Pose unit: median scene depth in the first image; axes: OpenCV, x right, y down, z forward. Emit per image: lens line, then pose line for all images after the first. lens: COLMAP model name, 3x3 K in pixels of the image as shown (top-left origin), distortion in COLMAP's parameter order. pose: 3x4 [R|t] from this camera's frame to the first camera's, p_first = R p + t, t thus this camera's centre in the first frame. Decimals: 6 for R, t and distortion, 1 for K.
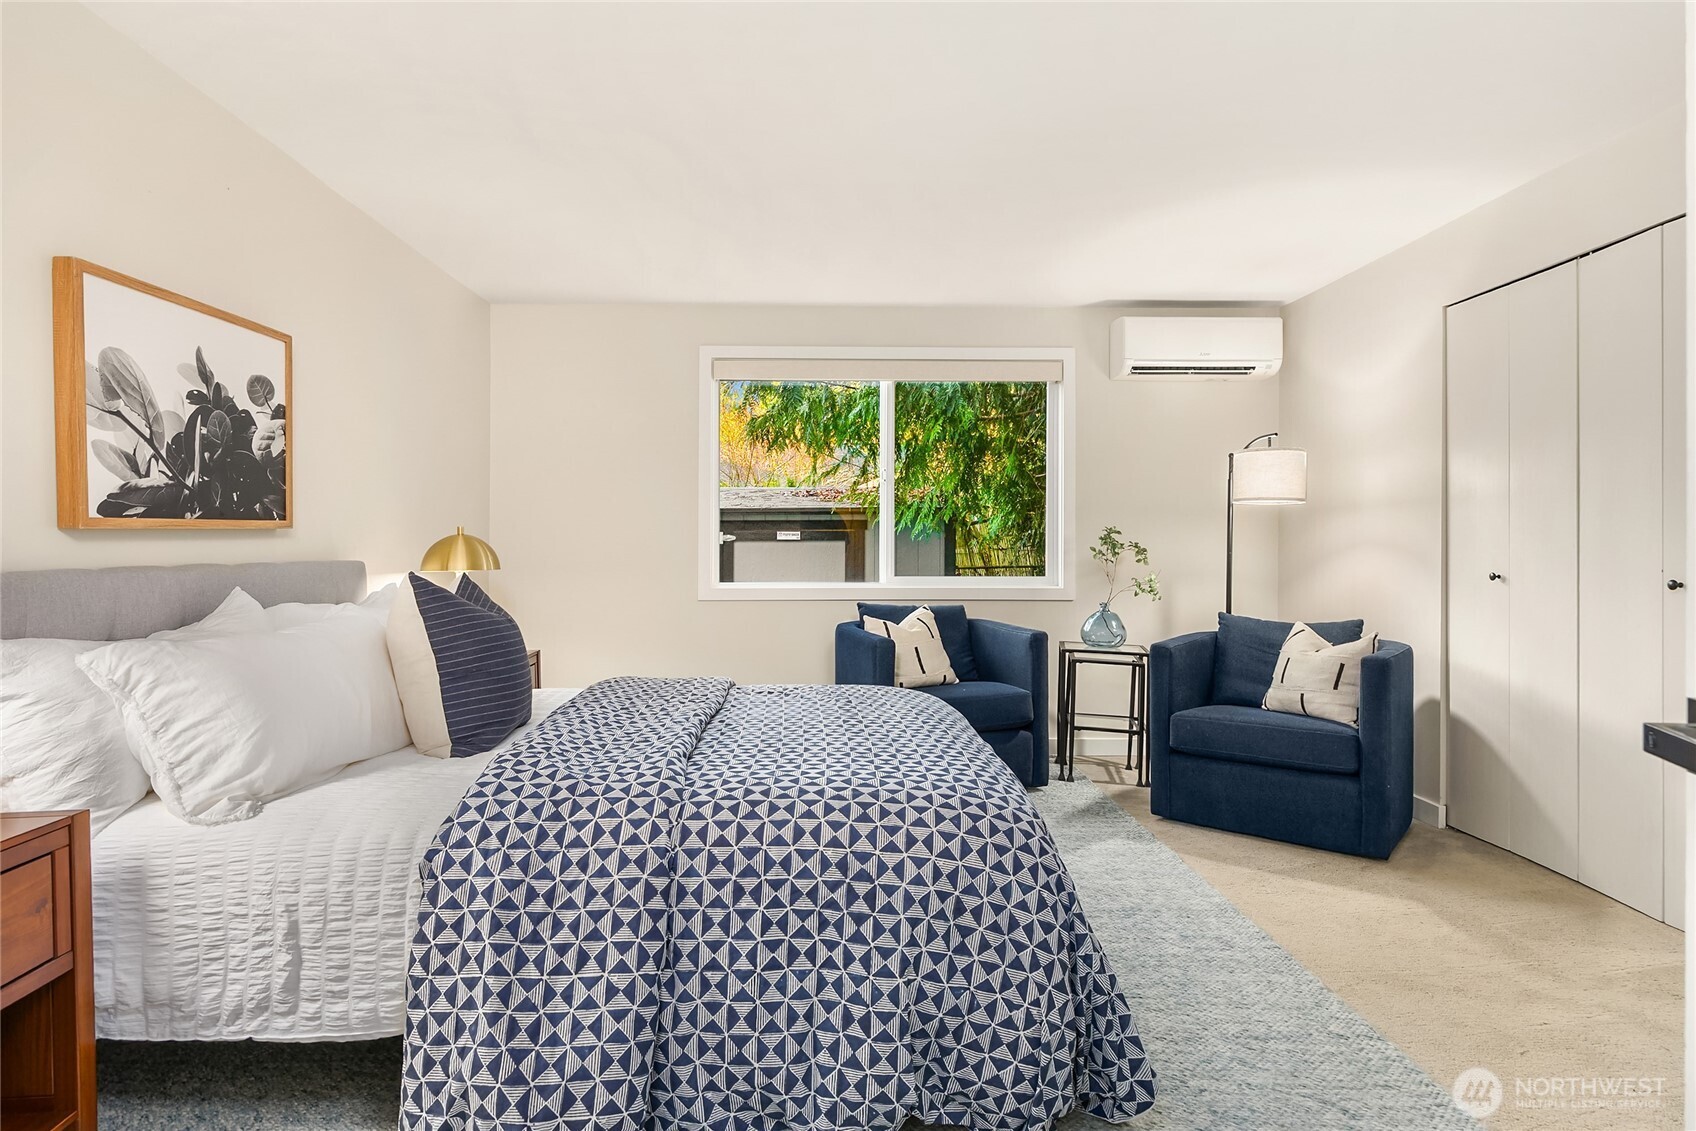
lens RADIAL K [[880.6, 0, 848.9], [0, 880.6, 566.9], [0, 0, 1]] dist [0.001143, -0.007515]
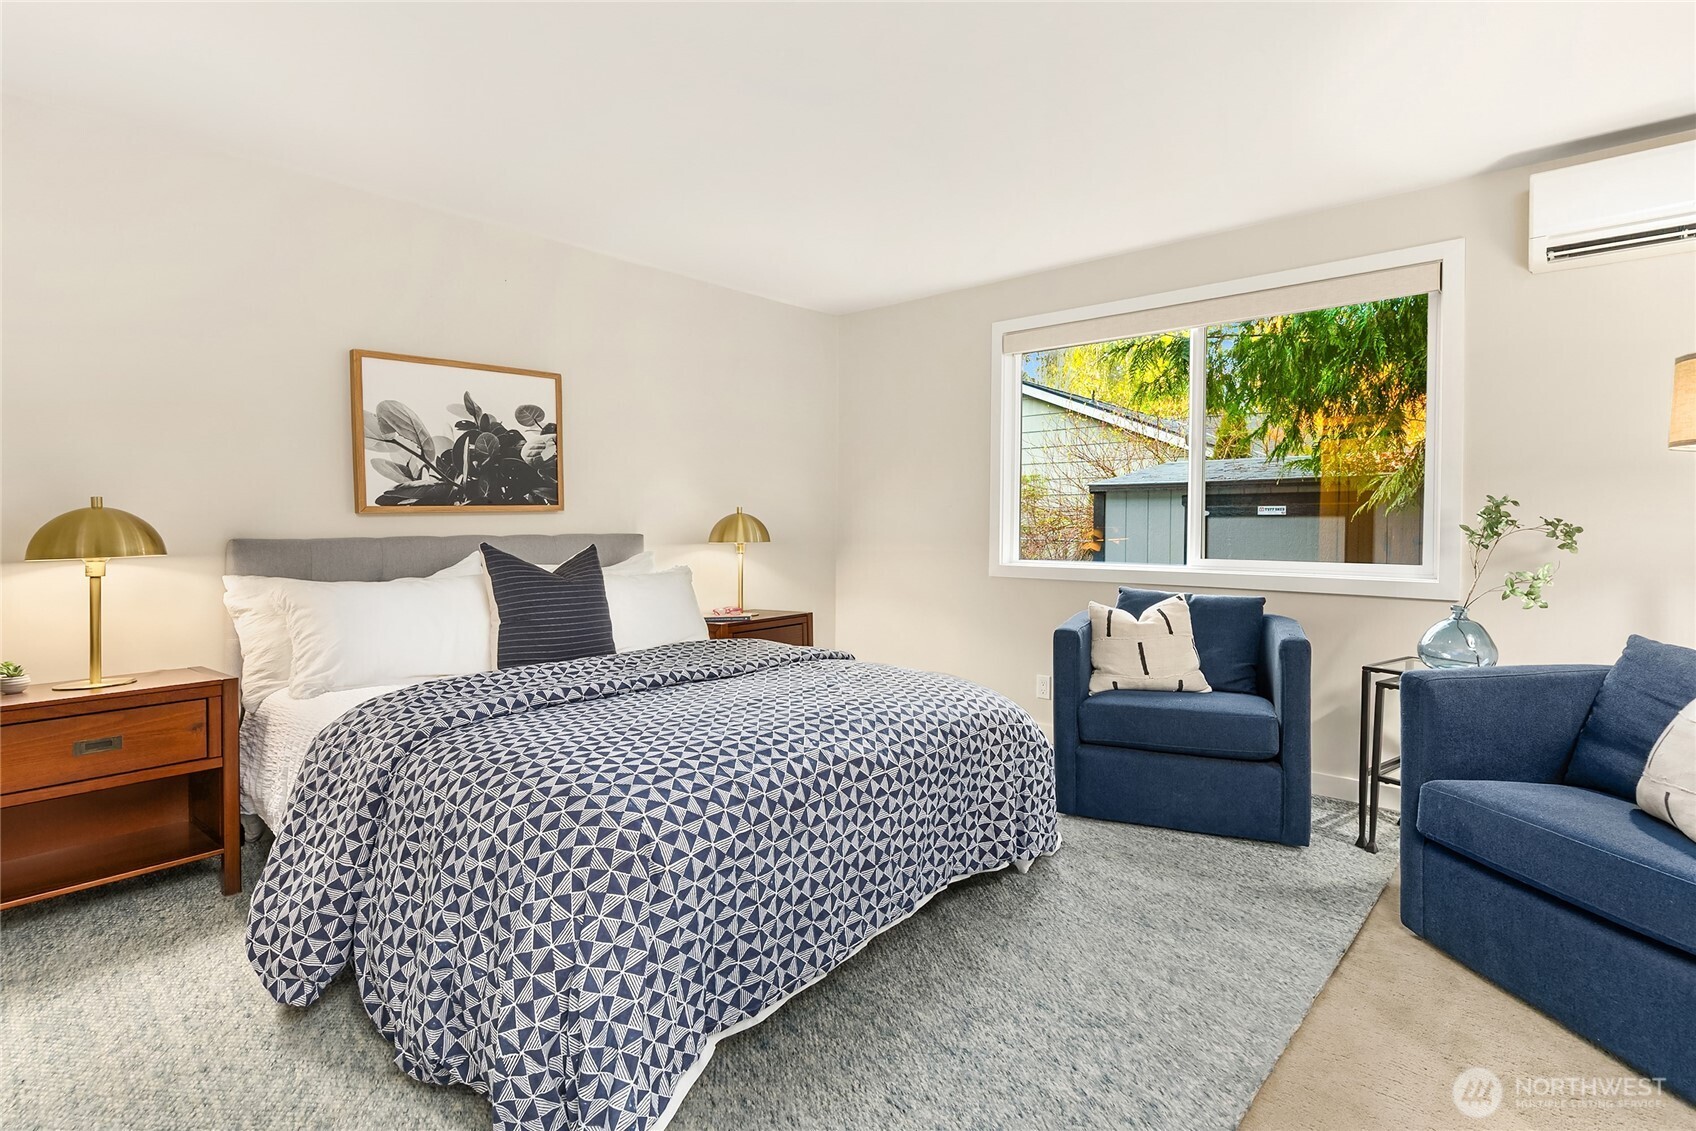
lens RADIAL K [[822.8, 0, 848.6], [0, 822.8, 553.3], [0, 0, 1]] dist [-0.003994, -0.000510]
pose [[0.736203, 0.025720, -0.676272, 0.712051], [-0.015325, 0.999655, 0.021335, -0.012935], [0.676588, -0.005344, 0.736343, 0.407326]]
